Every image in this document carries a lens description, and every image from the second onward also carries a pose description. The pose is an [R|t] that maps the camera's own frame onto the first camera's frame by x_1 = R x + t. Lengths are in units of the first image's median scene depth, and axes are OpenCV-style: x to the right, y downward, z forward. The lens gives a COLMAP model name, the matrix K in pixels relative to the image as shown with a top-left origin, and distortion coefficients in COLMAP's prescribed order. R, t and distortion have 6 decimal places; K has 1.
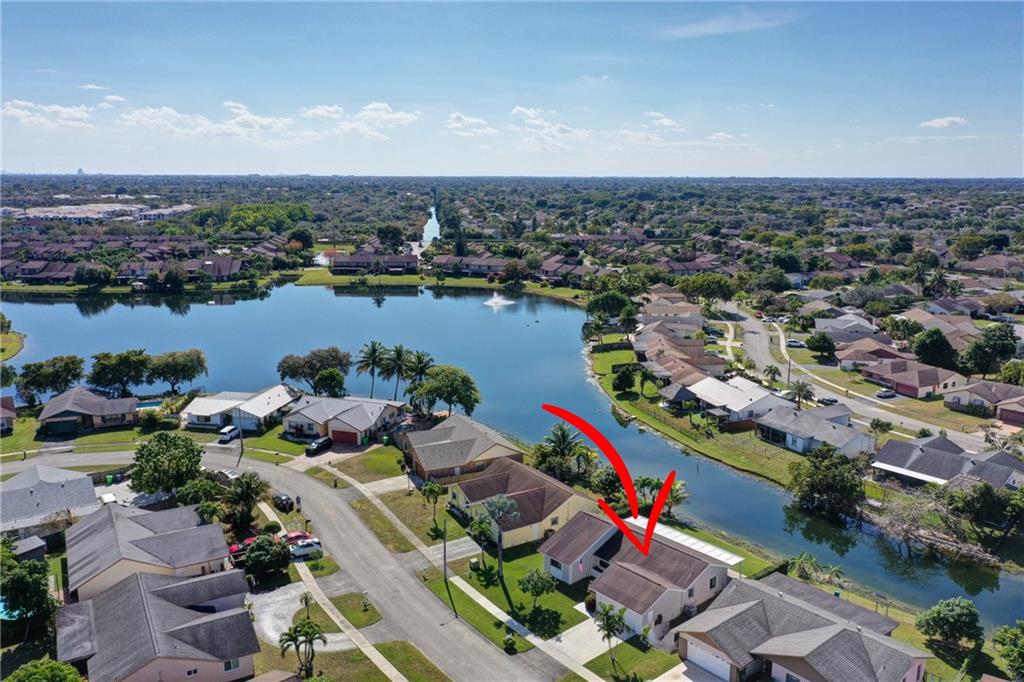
lens RADIAL K [[807.8, 0, 512.0], [0, 807.8, 341.0], [0, 0, 1]] dist [0.001004, 0.001332]
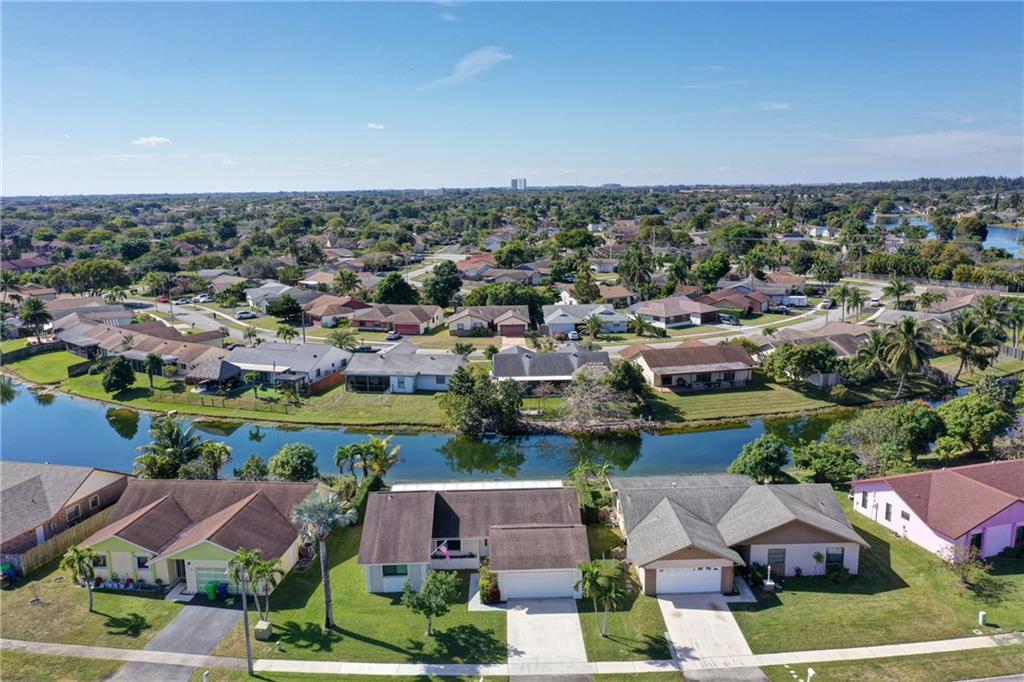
lens RADIAL K [[807.8, 0, 512.0], [0, 807.8, 341.0], [0, 0, 1]] dist [0.001004, 0.001332]
pose [[0.628380, -0.159459, 0.761388, -0.241562], [0.174901, 0.982666, 0.061454, 0.045323], [-0.757989, 0.094551, 0.645378, 0.325295]]
